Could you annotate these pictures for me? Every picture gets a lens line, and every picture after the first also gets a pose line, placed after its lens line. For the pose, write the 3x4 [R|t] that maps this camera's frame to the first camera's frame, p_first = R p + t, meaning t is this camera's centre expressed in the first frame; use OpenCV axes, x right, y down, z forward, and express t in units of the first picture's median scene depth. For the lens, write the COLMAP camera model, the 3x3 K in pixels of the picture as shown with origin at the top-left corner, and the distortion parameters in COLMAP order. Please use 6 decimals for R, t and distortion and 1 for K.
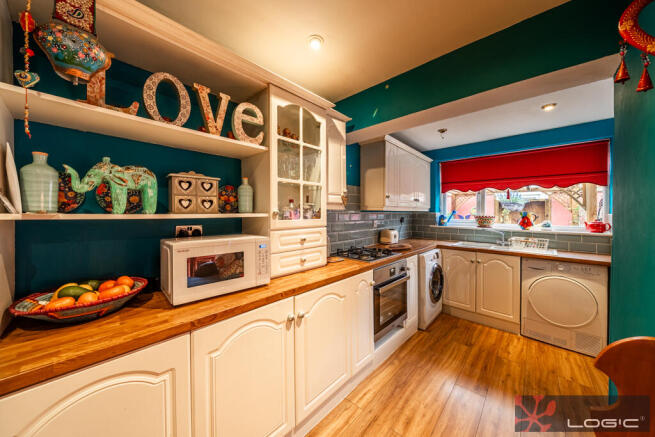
lens RADIAL K [[225.6, 0, 329.5], [0, 225.6, 215.0], [0, 0, 1]] dist [-0.000517, -0.000040]
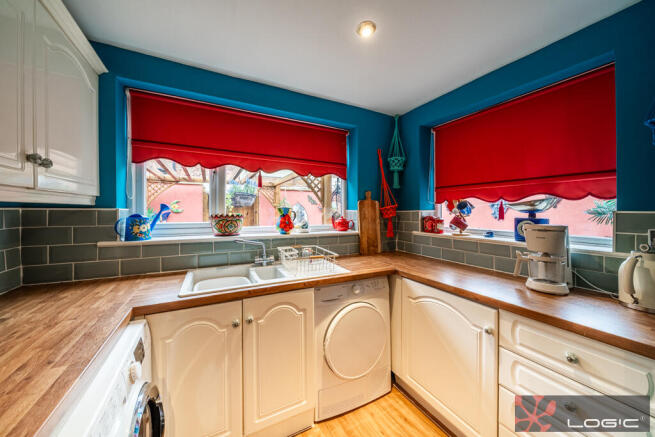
lens RADIAL K [[228.1, 0, 328.1], [0, 228.1, 209.9], [0, 0, 1]] dist [-0.000890, -0.000086]
pose [[0.331125, -0.001643, 0.943585, 0.247725], [0.010962, 0.999938, -0.002105, -0.002749], [-0.943523, 0.011040, 0.331122, 0.590509]]
